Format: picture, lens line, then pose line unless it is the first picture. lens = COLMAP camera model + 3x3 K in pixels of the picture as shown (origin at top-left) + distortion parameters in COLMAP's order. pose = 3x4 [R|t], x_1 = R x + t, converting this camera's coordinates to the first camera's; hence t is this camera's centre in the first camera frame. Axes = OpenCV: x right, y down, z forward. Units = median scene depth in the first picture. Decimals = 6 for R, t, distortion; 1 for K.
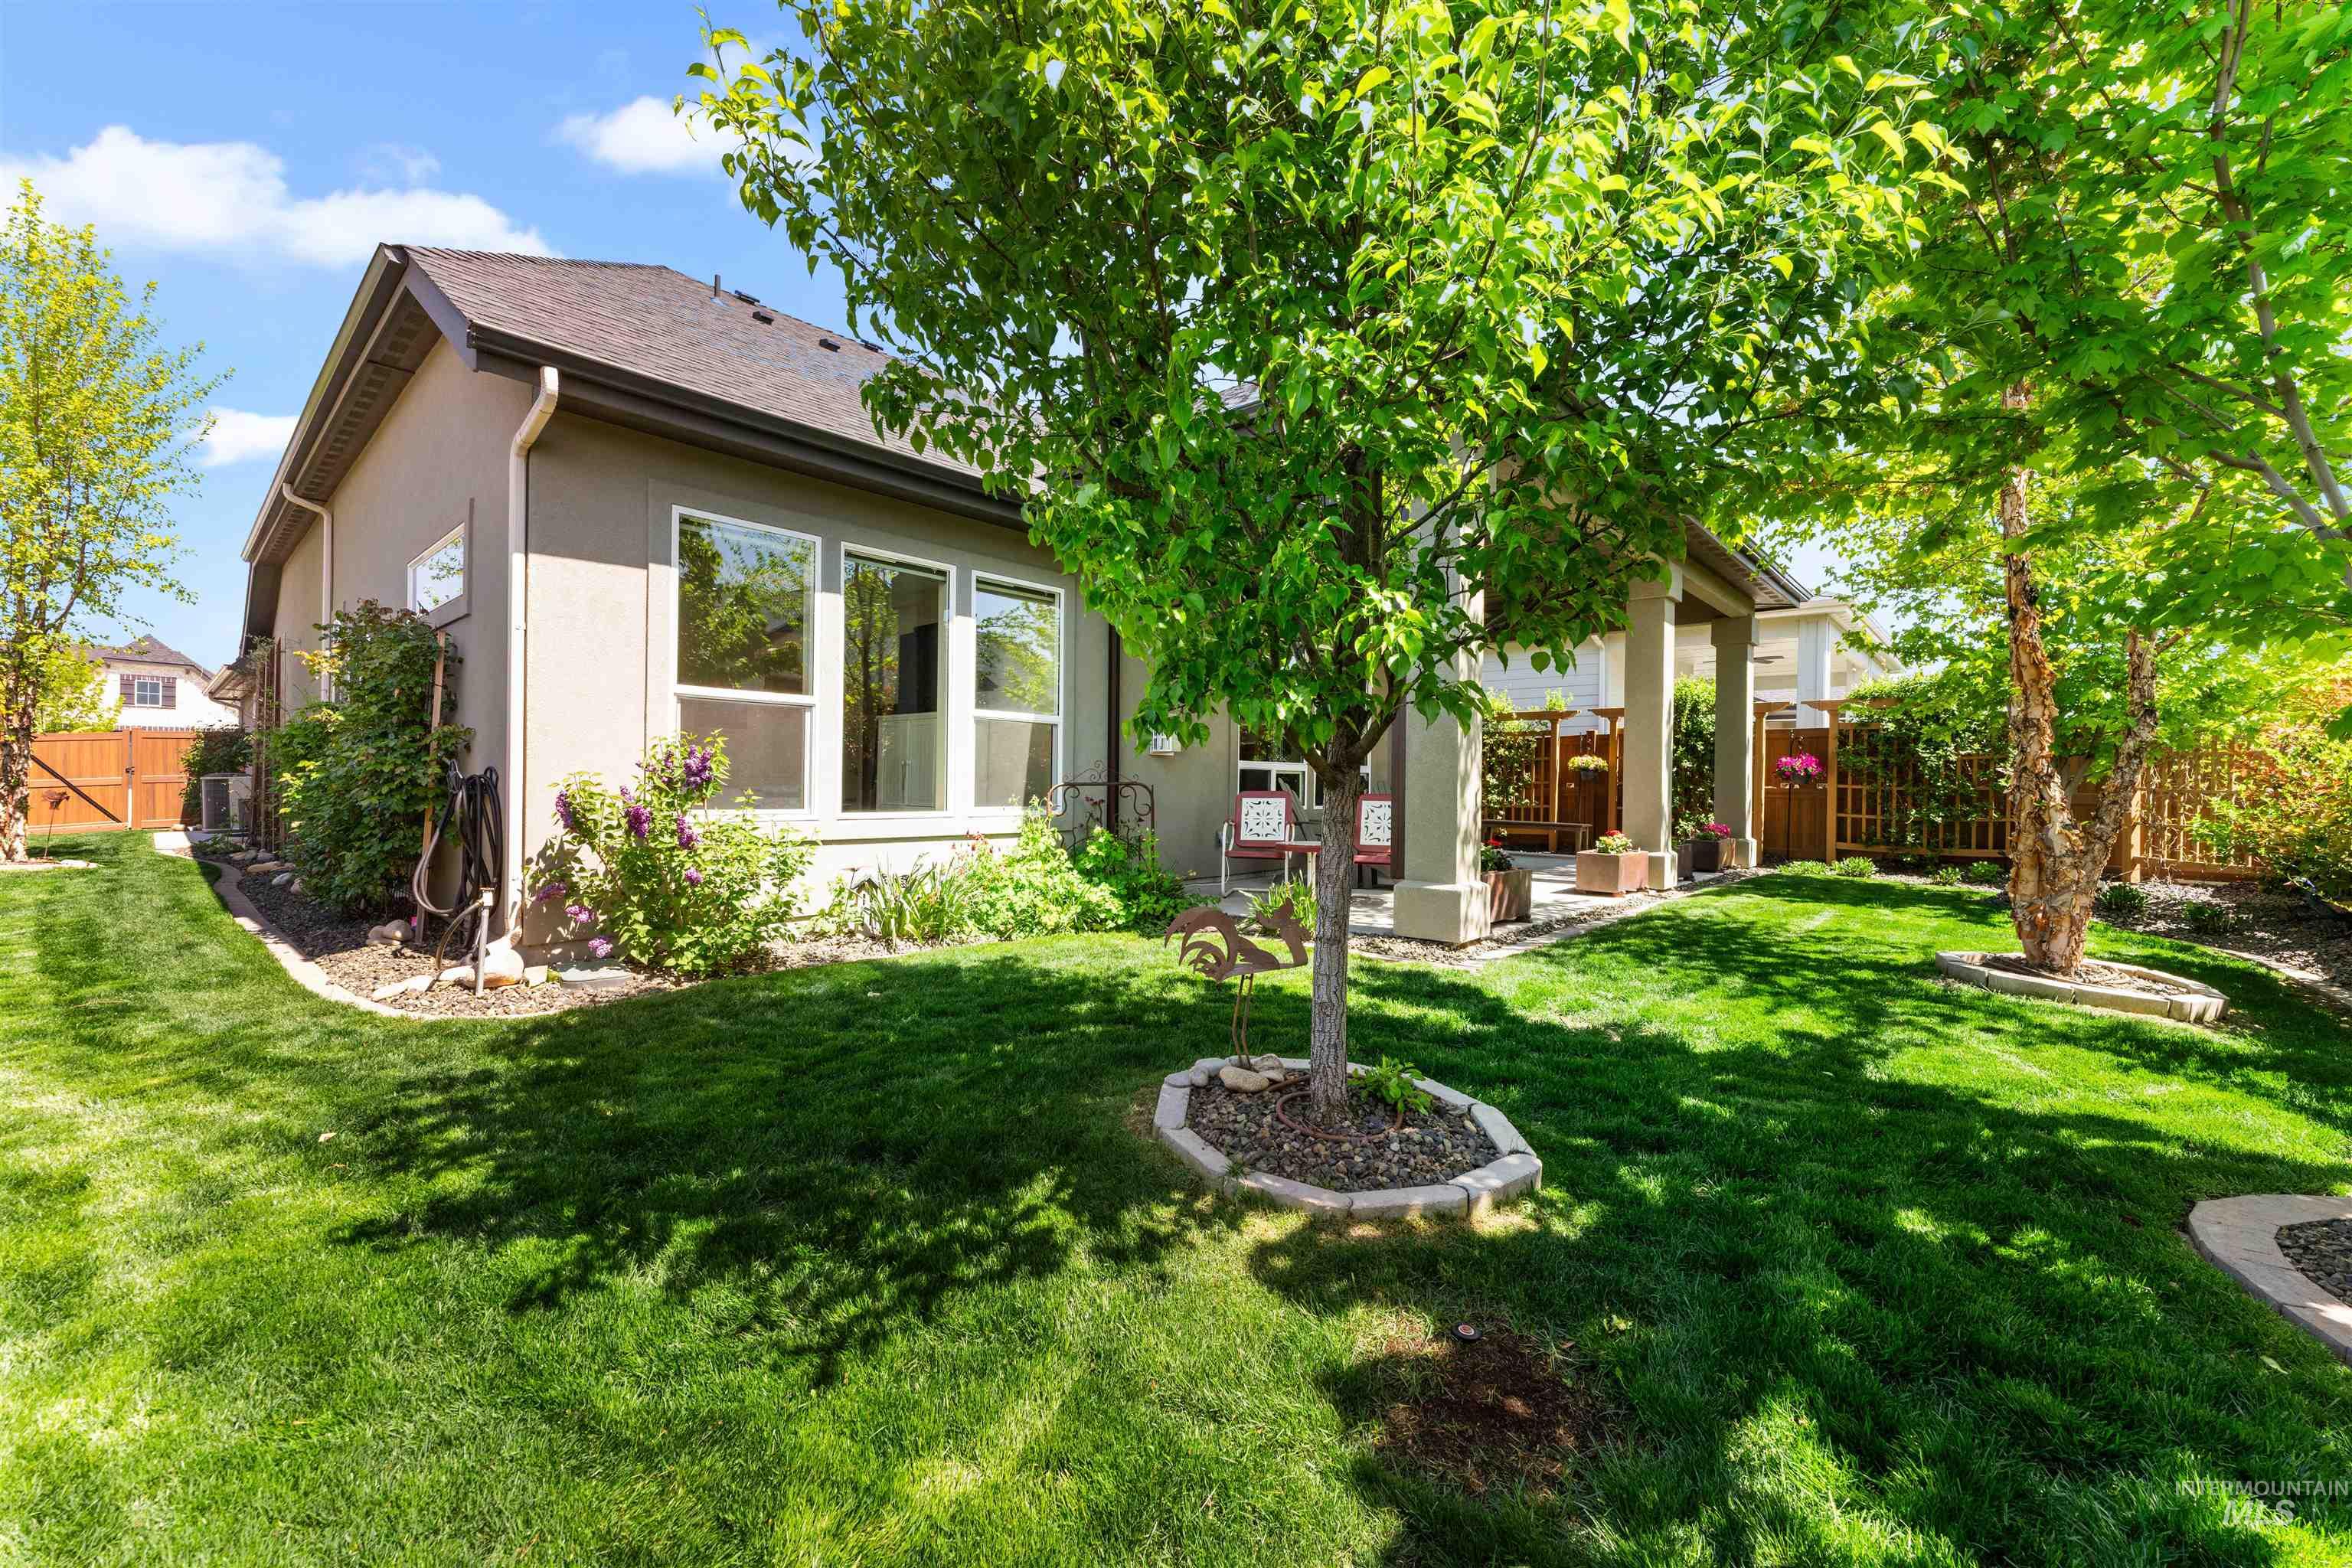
lens RADIAL K [[937.2, 0, 1164.2], [0, 937.2, 785.9], [0, 0, 1]] dist [0.000844, -0.000266]
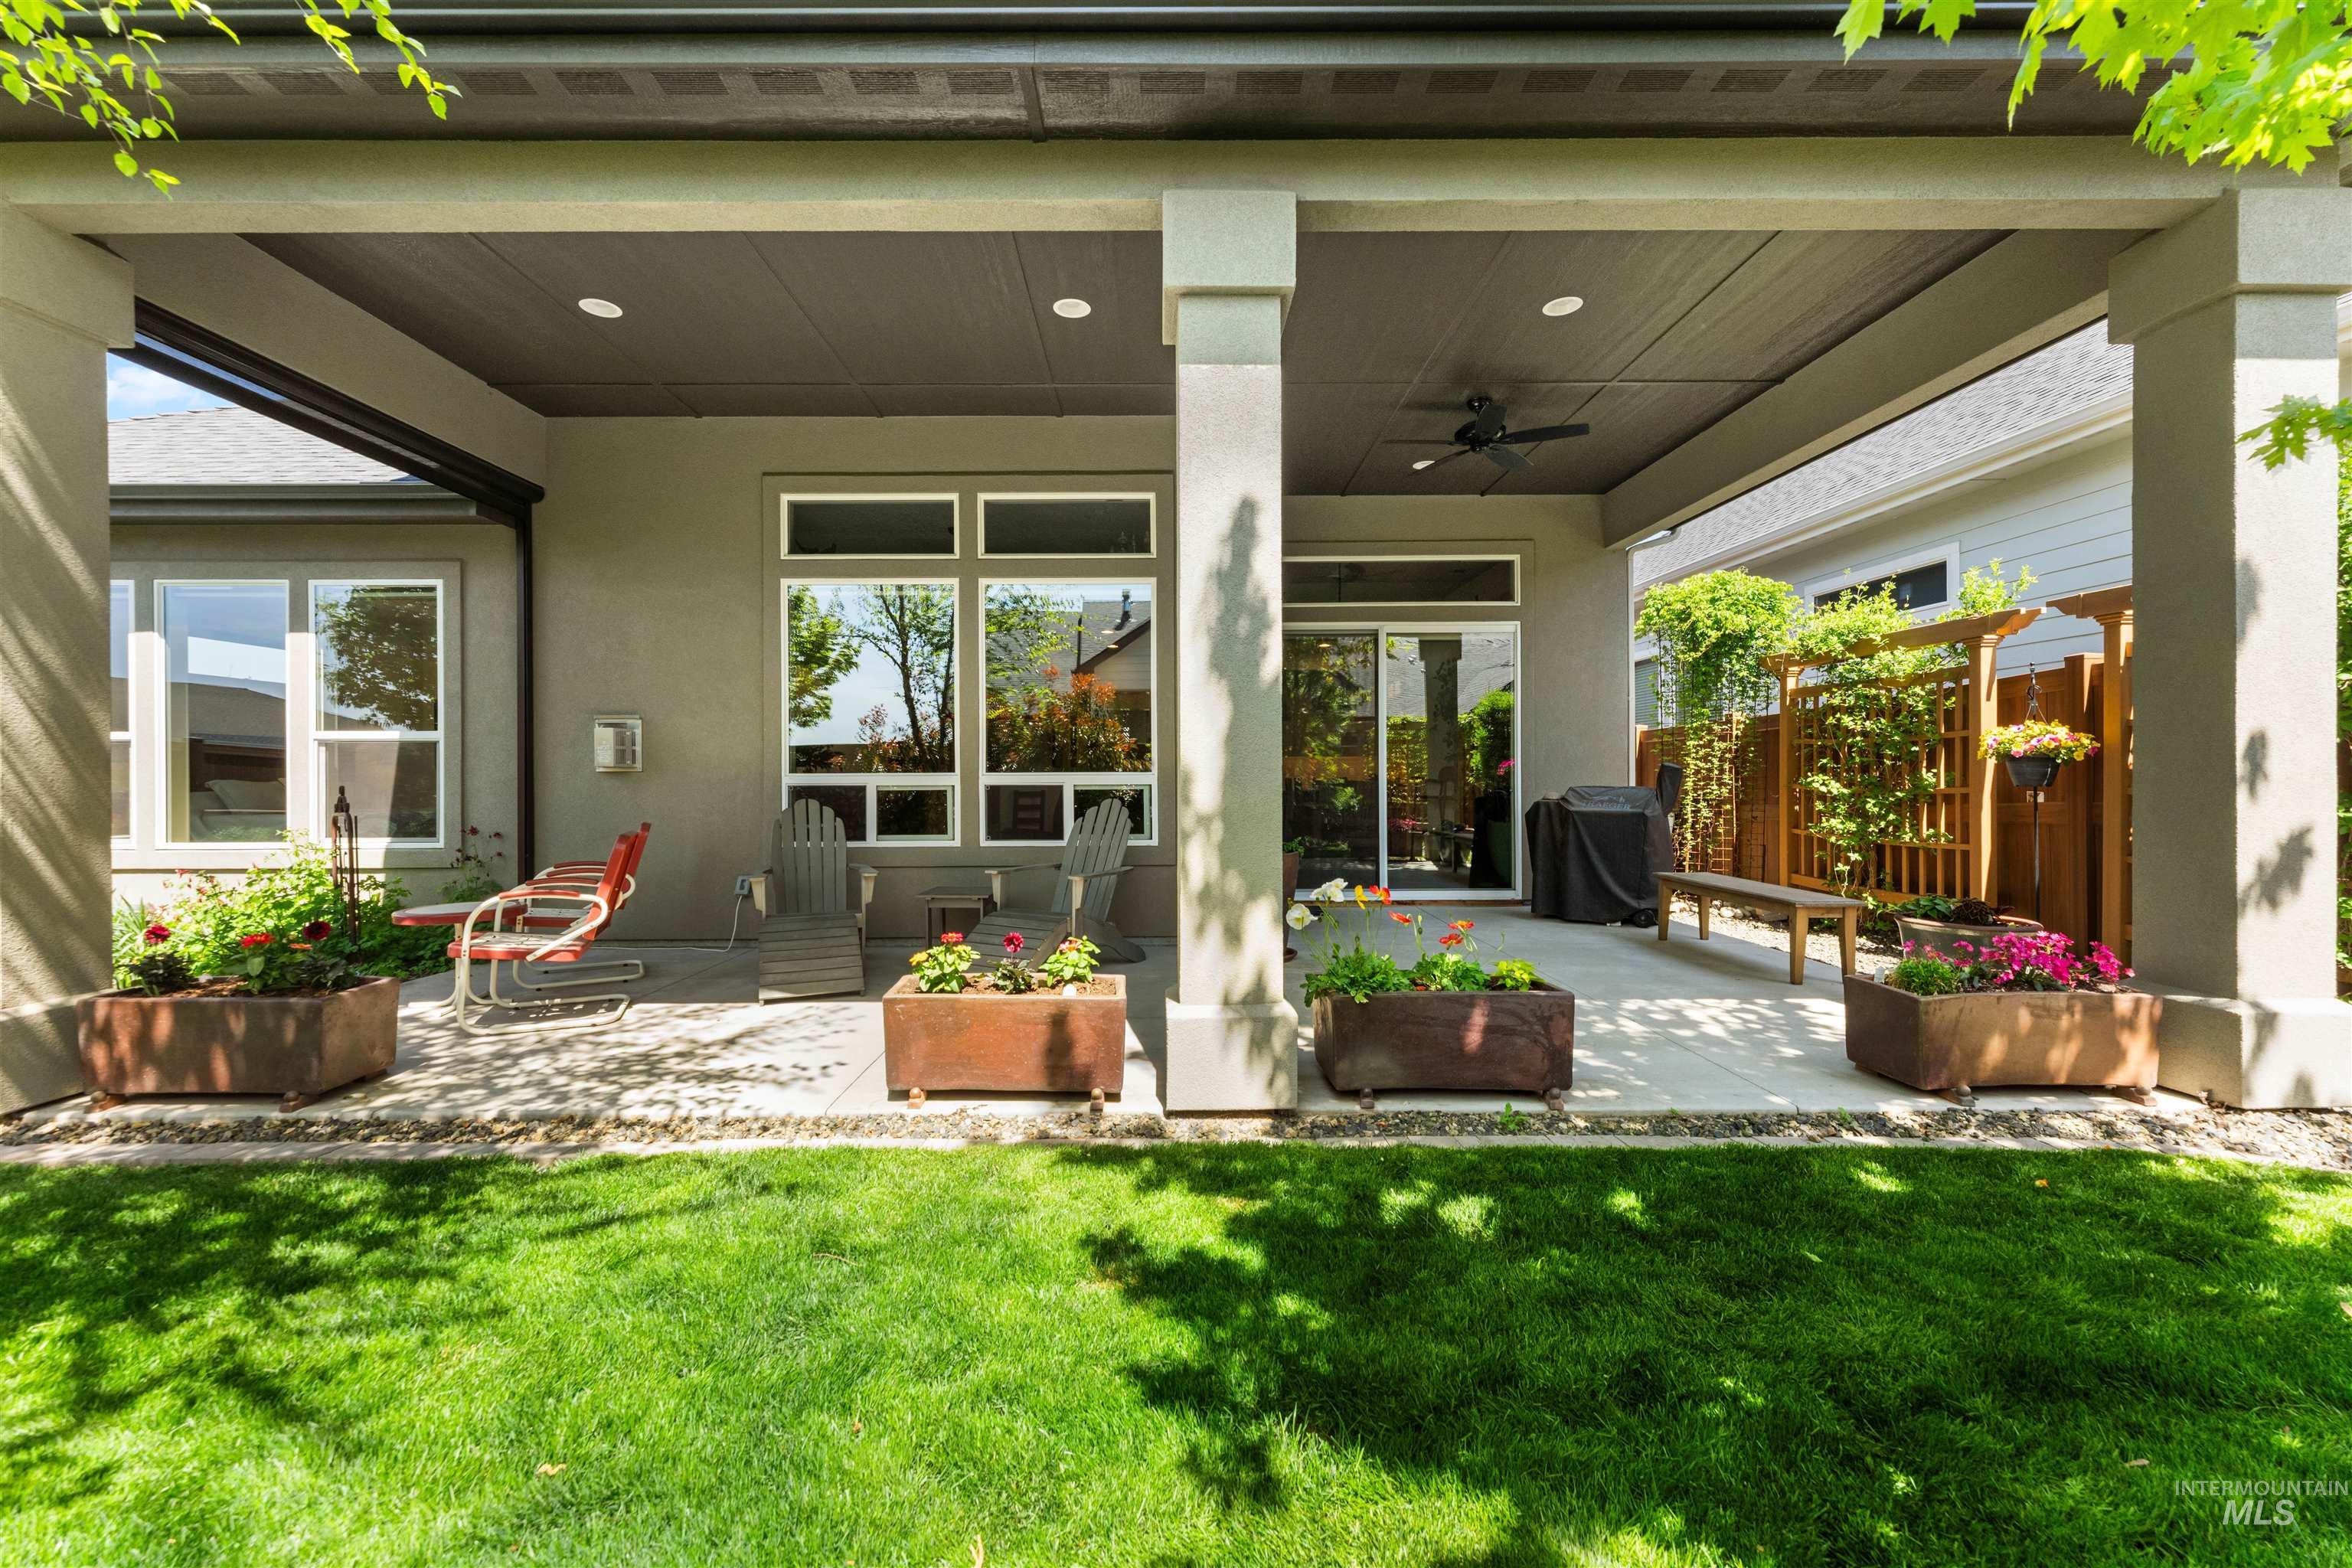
lens RADIAL K [[948.7, 0, 1159.8], [0, 948.7, 783.0], [0, 0, 1]] dist [0.002285, 0.000368]
pose [[0.679112, -0.013020, -0.733919, 0.638637], [0.010582, 0.999912, -0.007947, -0.009791], [0.733958, -0.002370, 0.679191, 0.602601]]
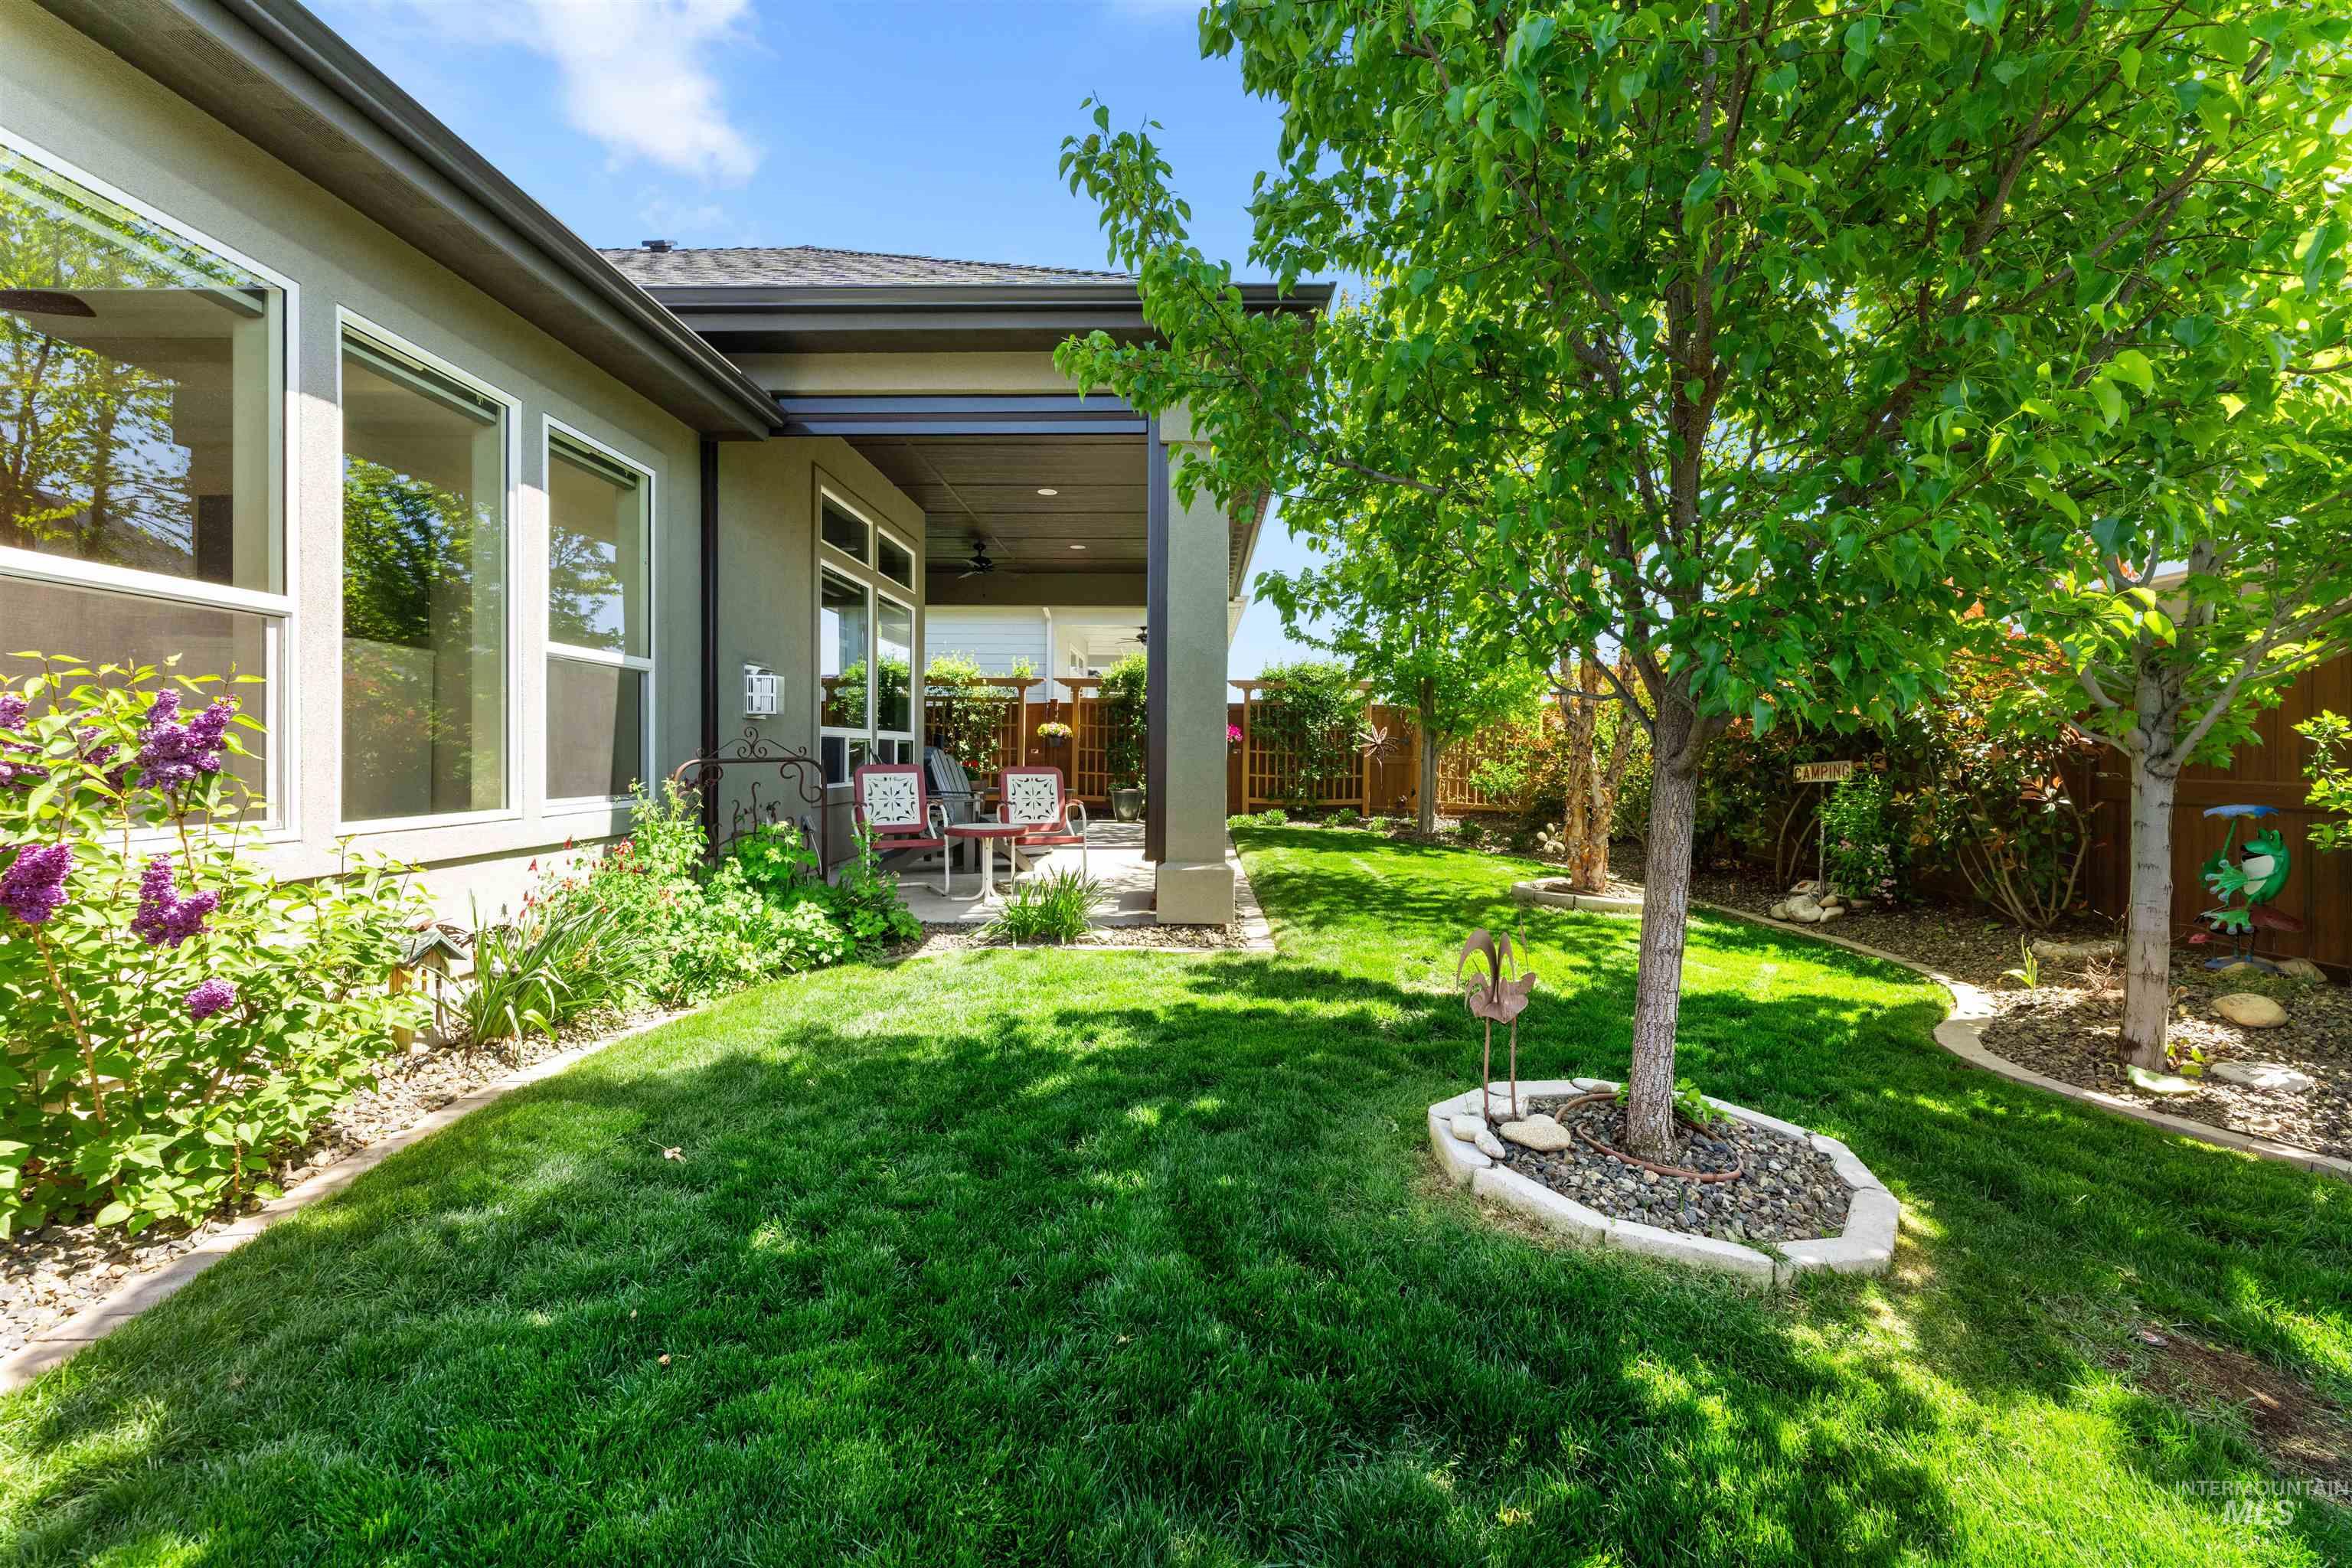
lens RADIAL K [[949.0, 0, 1164.9], [0, 949.0, 775.3], [0, 0, 1]] dist [0.003365, -0.000092]
pose [[0.754460, -0.022345, 0.655965, -0.191054], [0.003234, 0.999535, 0.030329, -0.007291], [-0.656338, -0.020760, 0.754181, 0.161499]]
